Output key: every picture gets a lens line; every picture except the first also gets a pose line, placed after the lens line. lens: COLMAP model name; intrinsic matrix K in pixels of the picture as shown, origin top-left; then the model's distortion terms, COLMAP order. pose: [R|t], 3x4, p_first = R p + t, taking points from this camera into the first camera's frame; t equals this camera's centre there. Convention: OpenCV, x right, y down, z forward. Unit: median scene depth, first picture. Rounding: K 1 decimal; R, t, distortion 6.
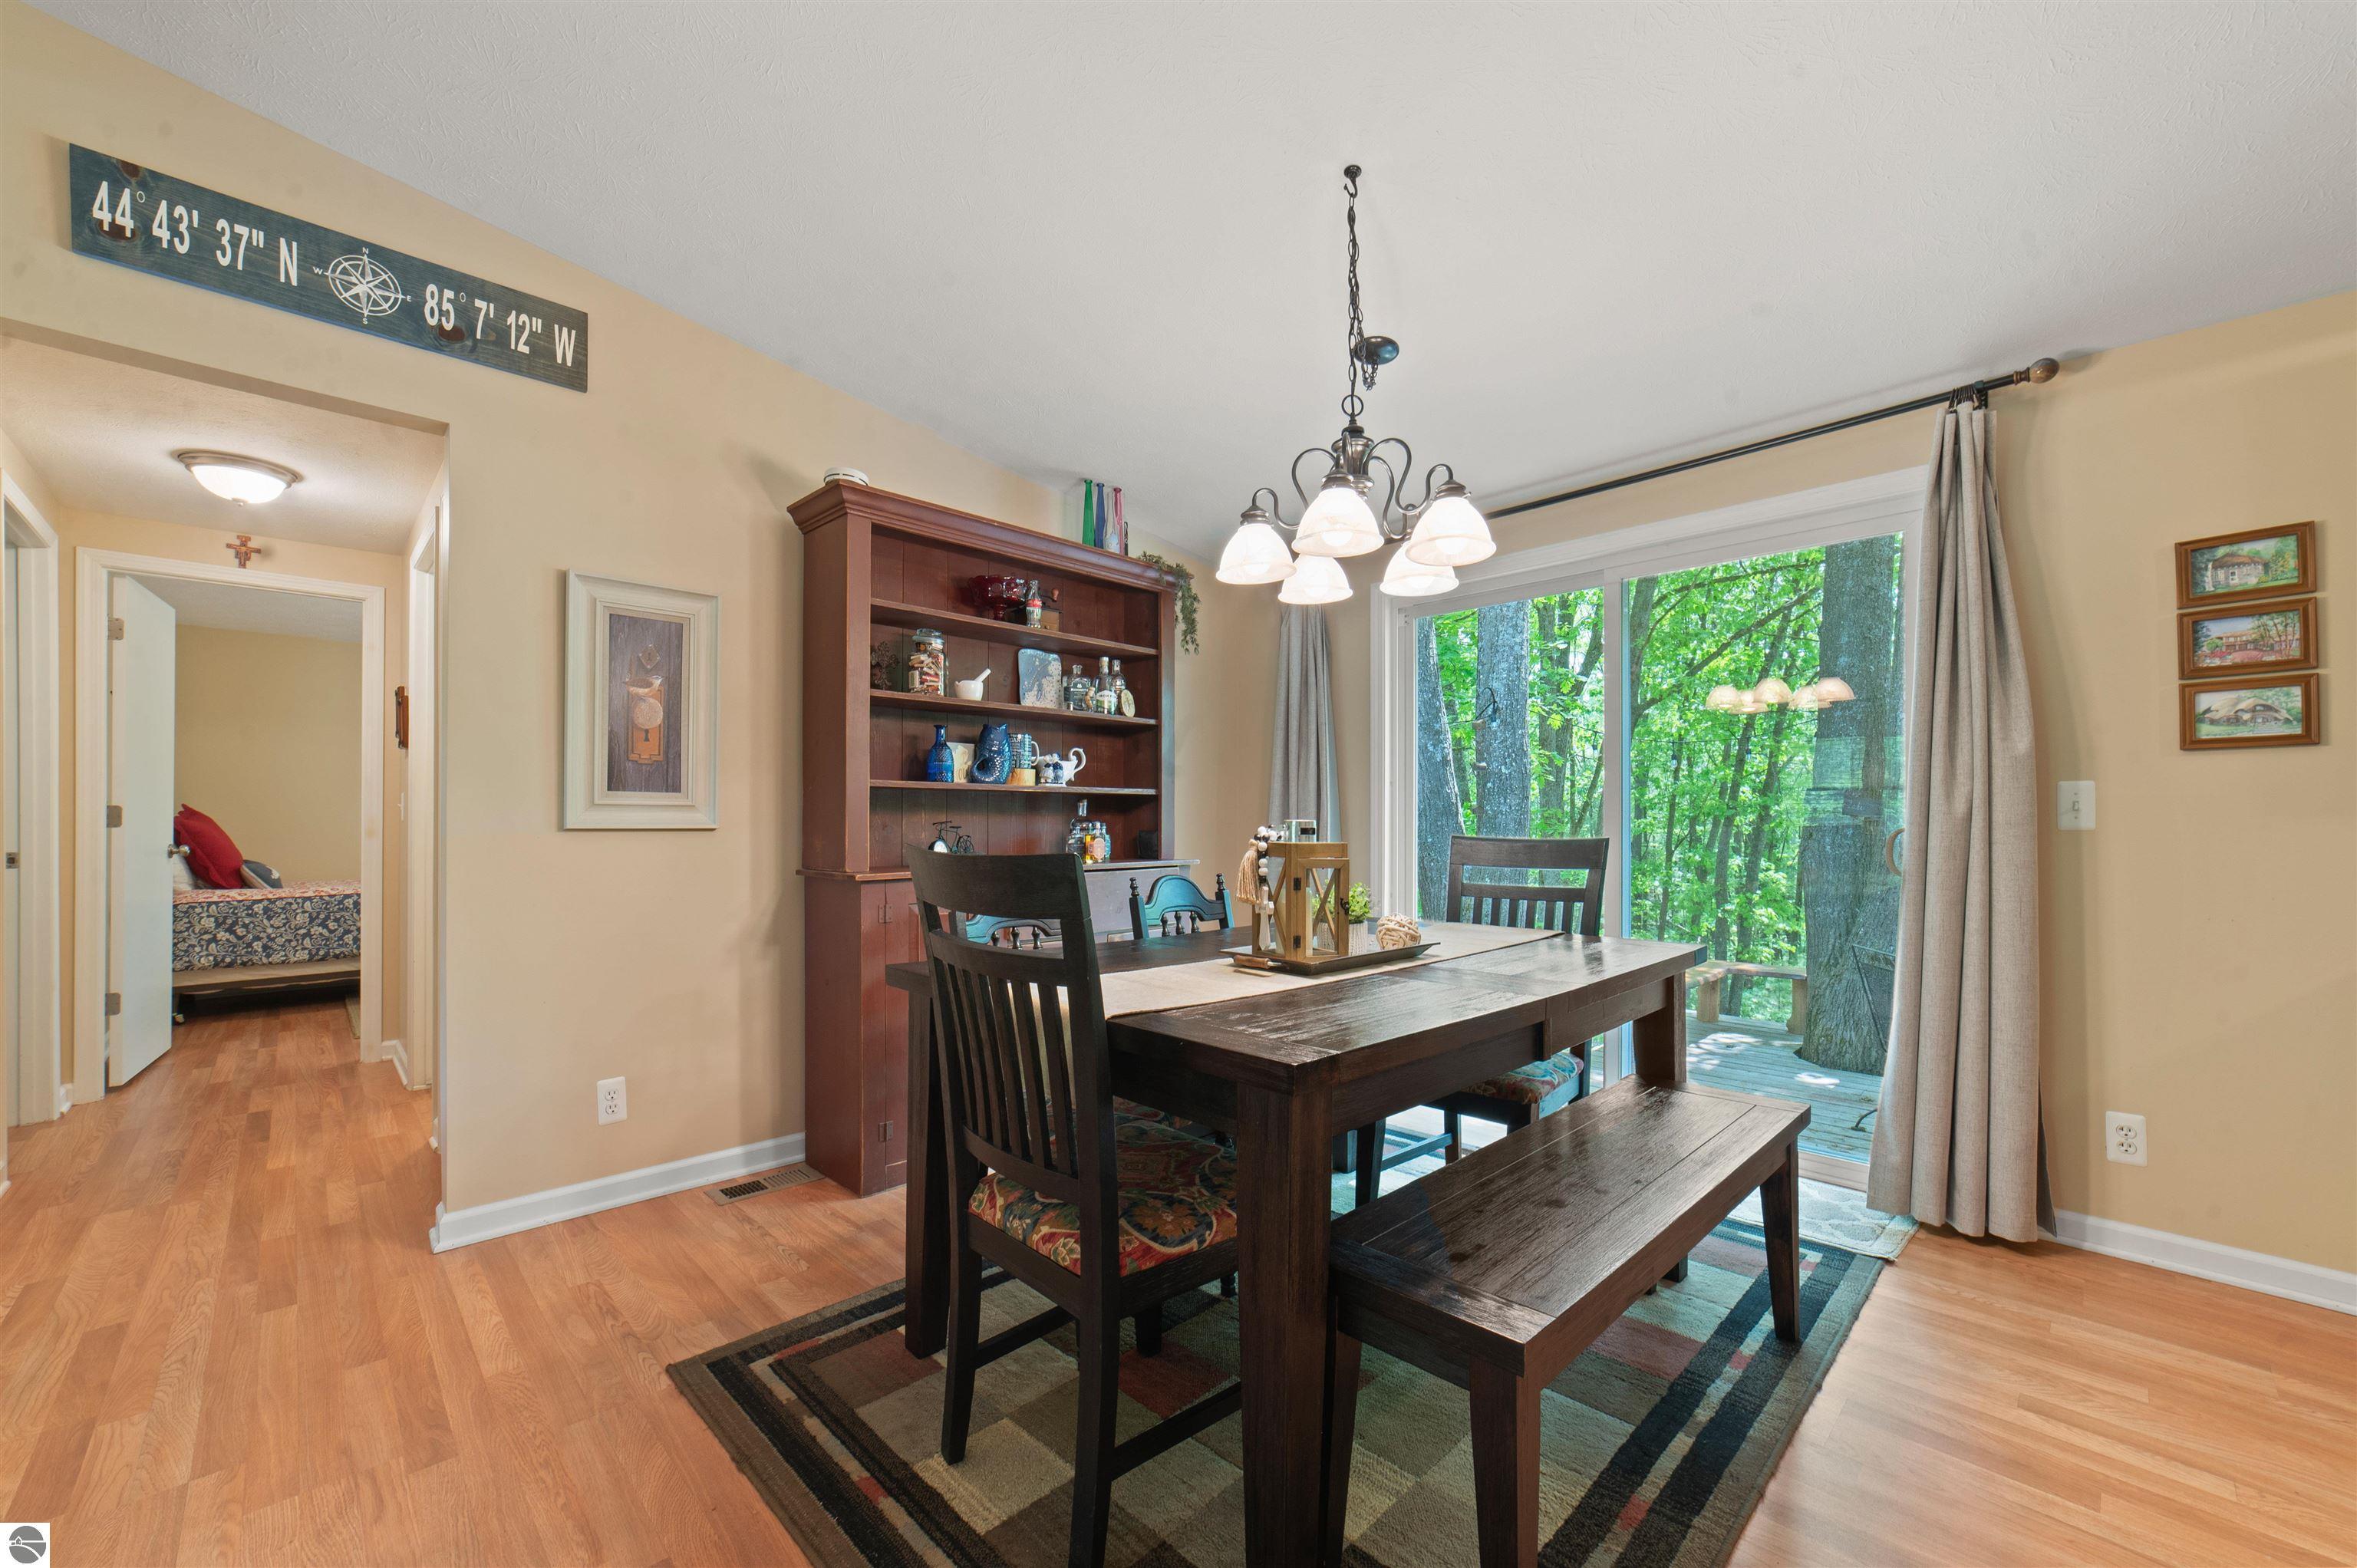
lens RADIAL K [[930.5, 0, 1177.0], [0, 930.5, 821.2], [0, 0, 1]] dist [-0.025454, 0.009261]
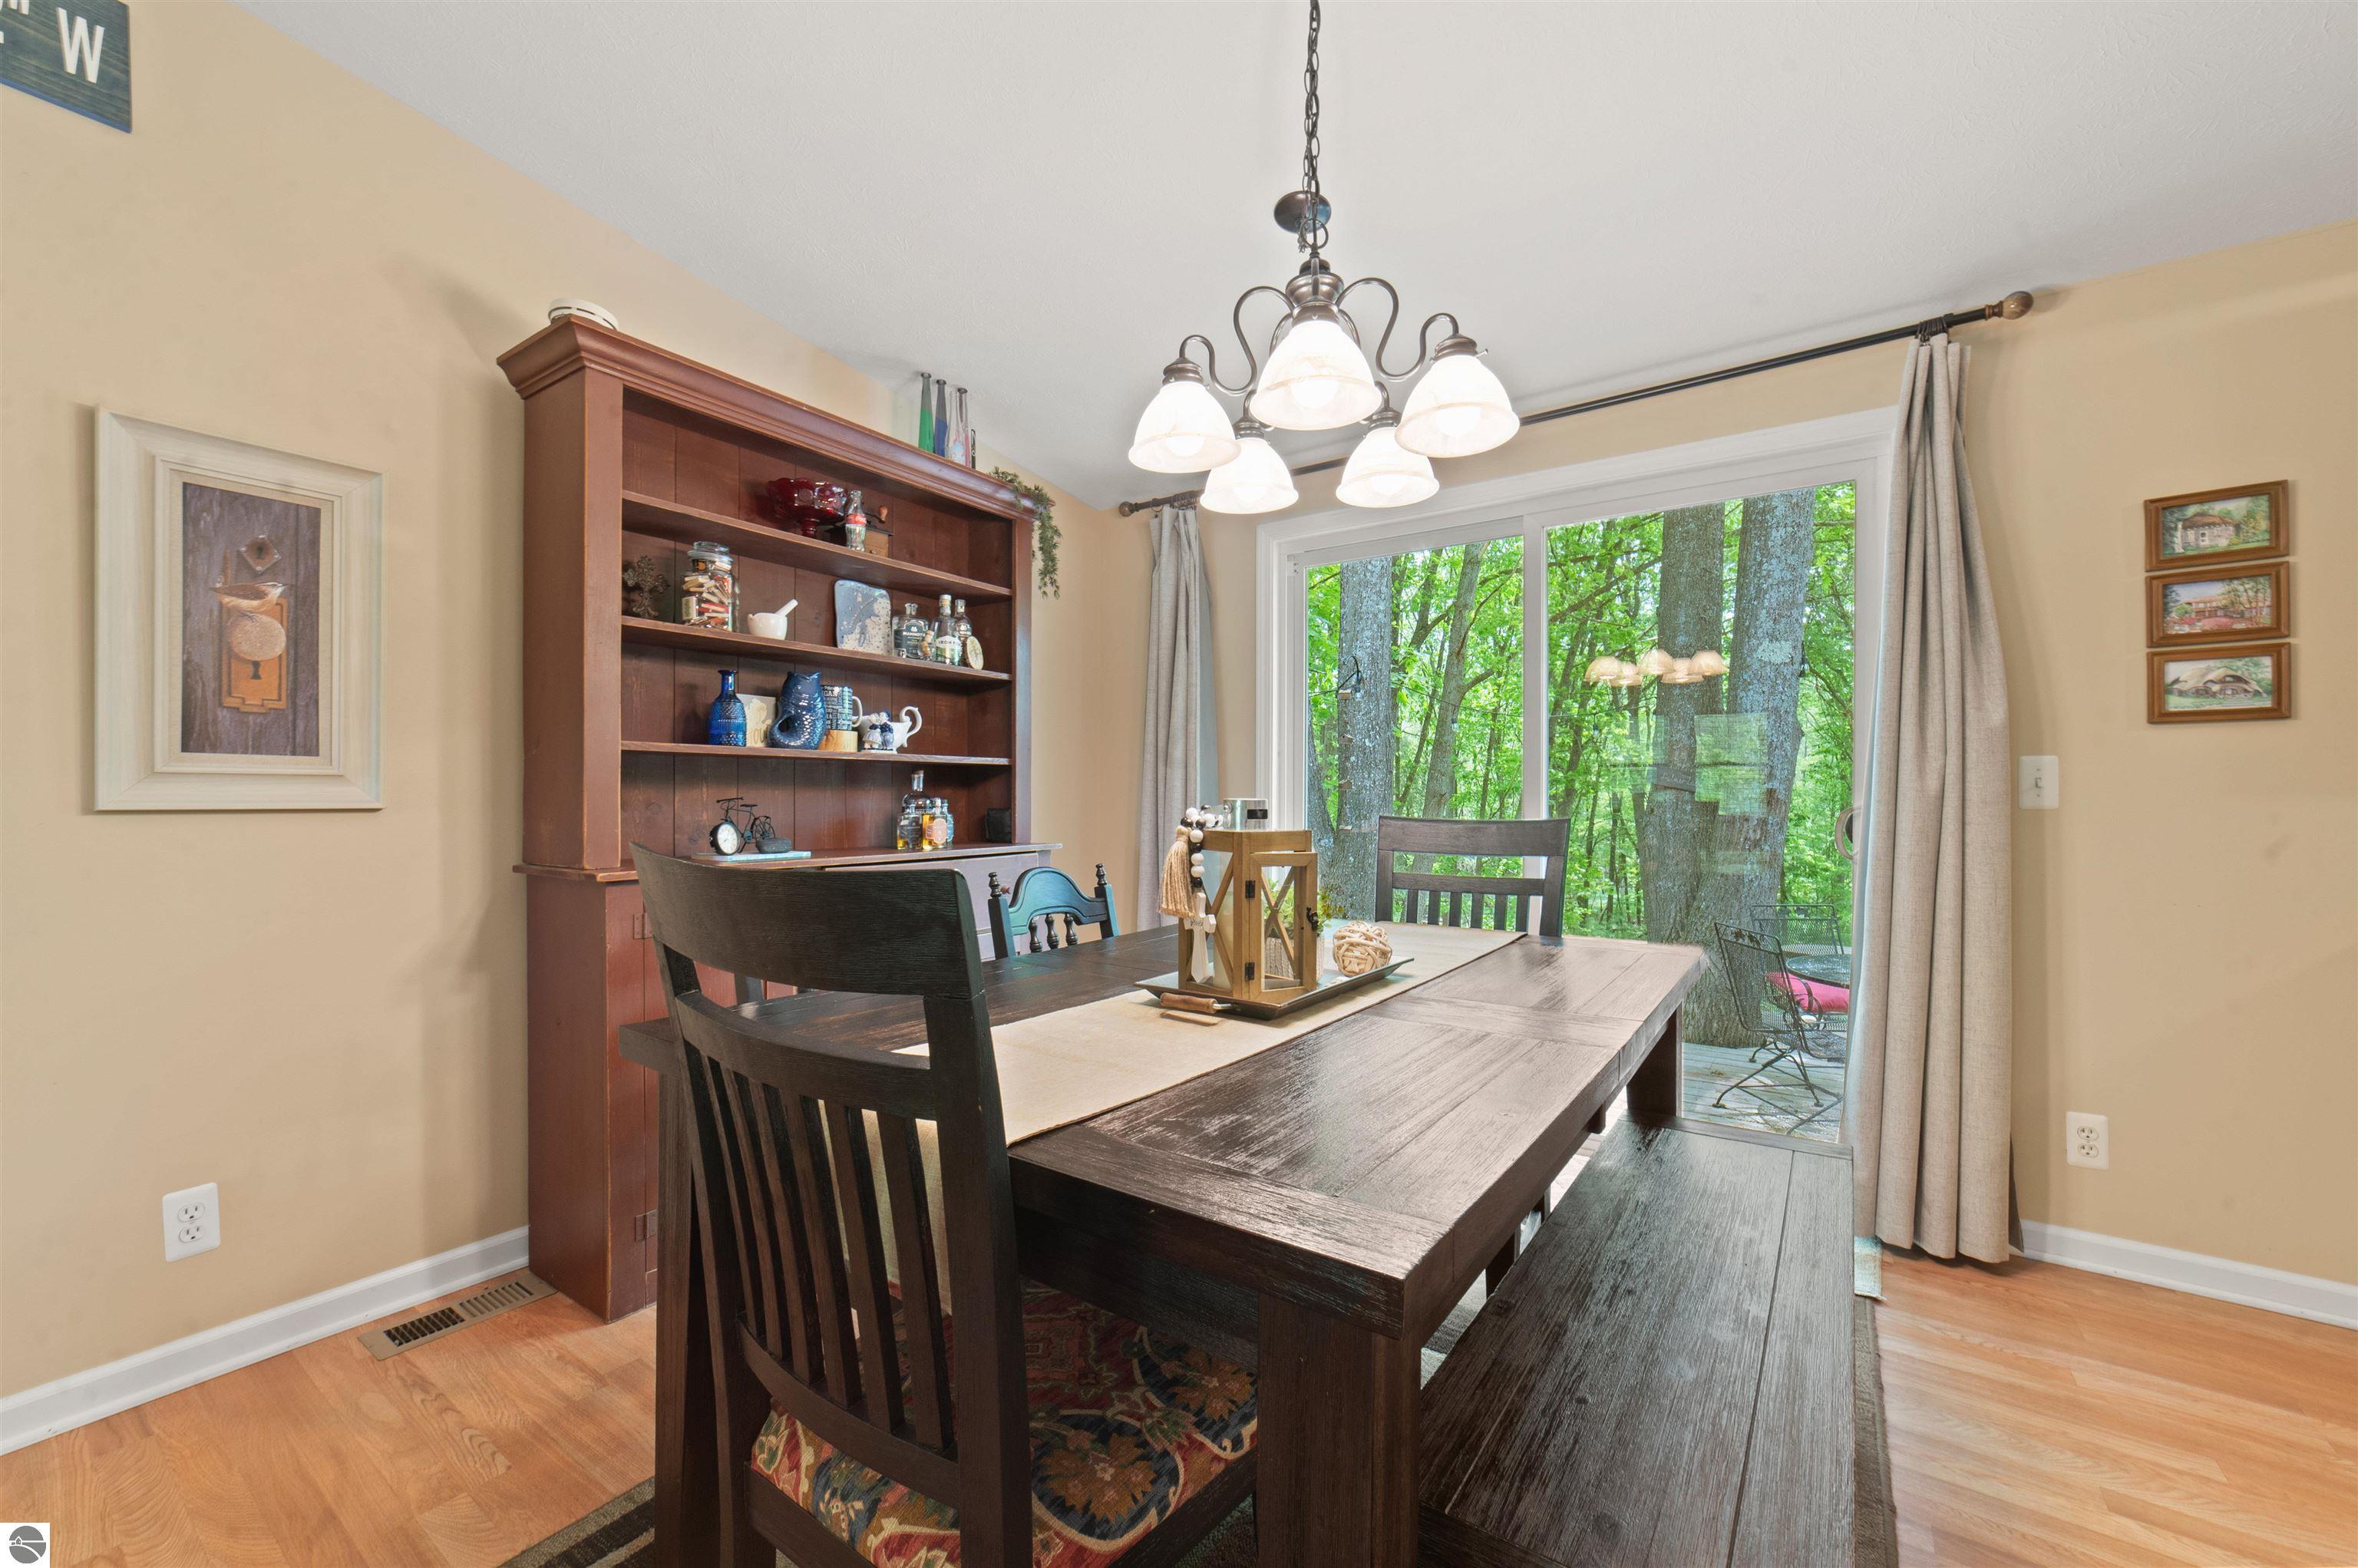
lens RADIAL K [[936.5, 0, 1176.9], [0, 936.5, 800.0], [0, 0, 1]] dist [-0.024274, 0.008788]
pose [[0.983147, 0.000125, 0.182817, -0.038809], [-0.001057, 0.999987, 0.004999, -0.002779], [-0.182814, -0.005108, 0.983134, 0.218332]]
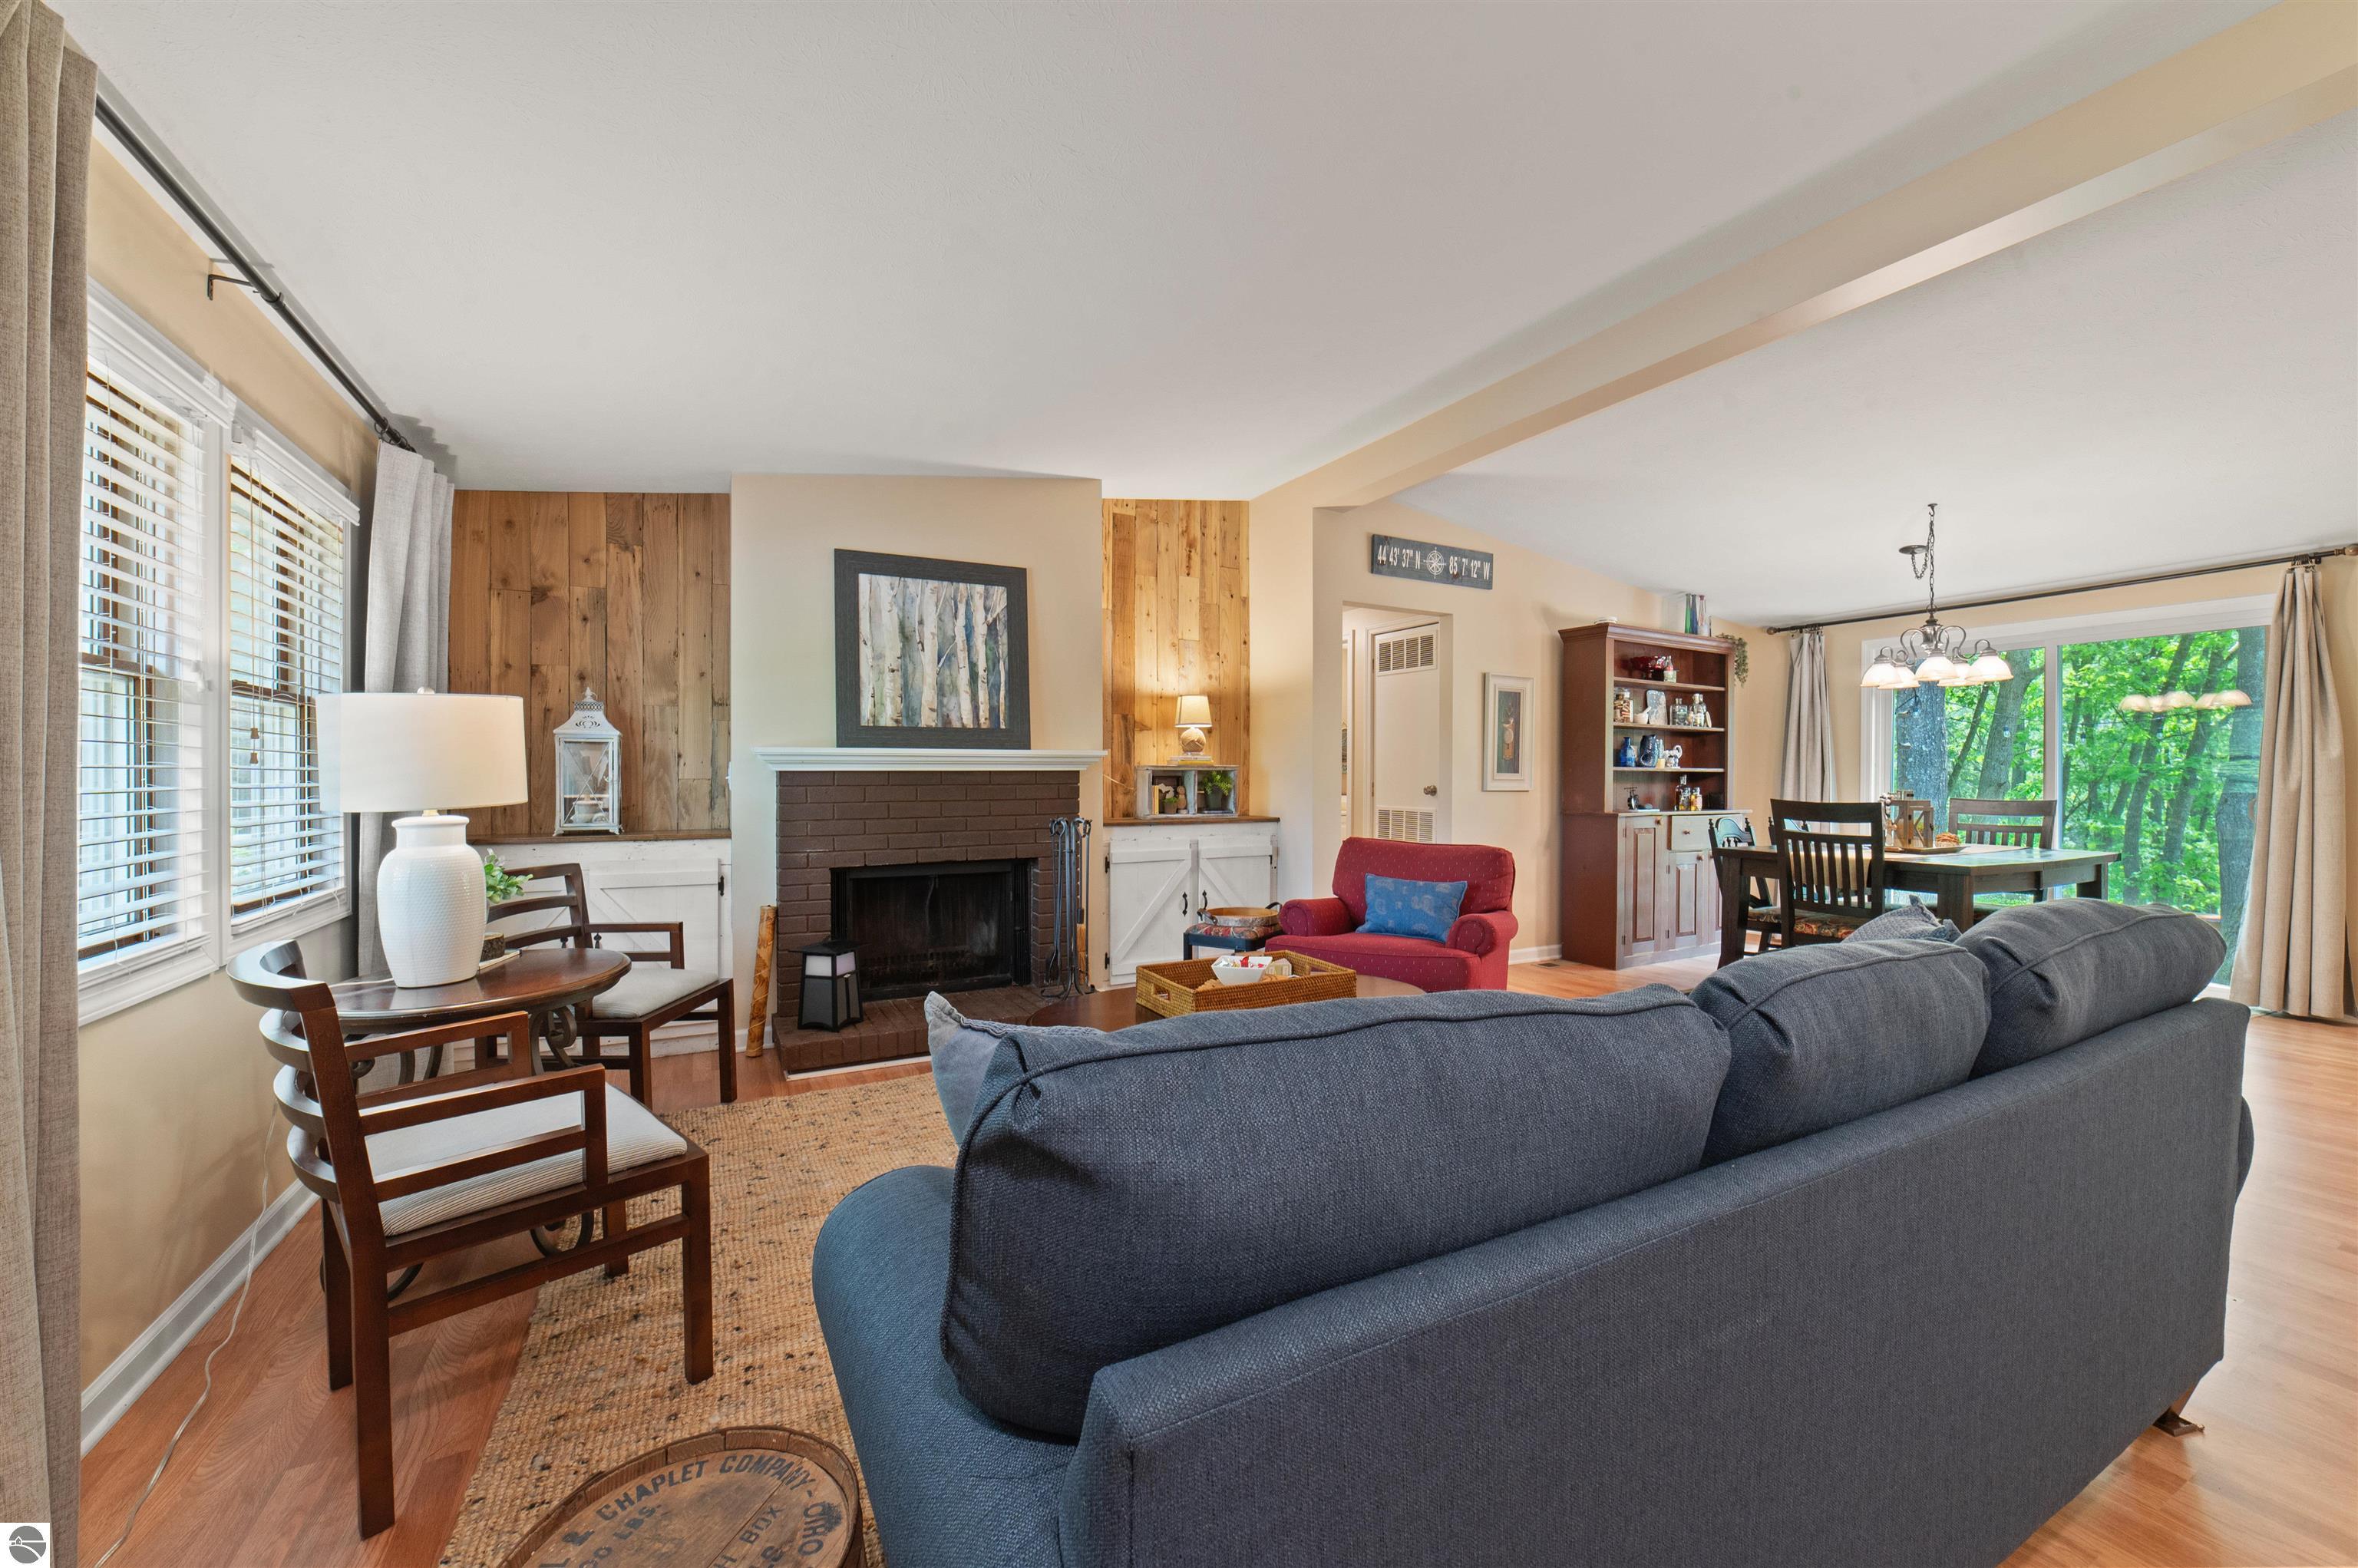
lens RADIAL K [[908.1, 0, 1190.1], [0, 908.1, 780.6], [0, 0, 1]] dist [-0.024706, 0.008666]
pose [[0.961104, 0.005820, -0.276127, -0.704344], [-0.005357, 0.999983, 0.002428, -0.016387], [0.276136, -0.000855, 0.961118, -1.202842]]
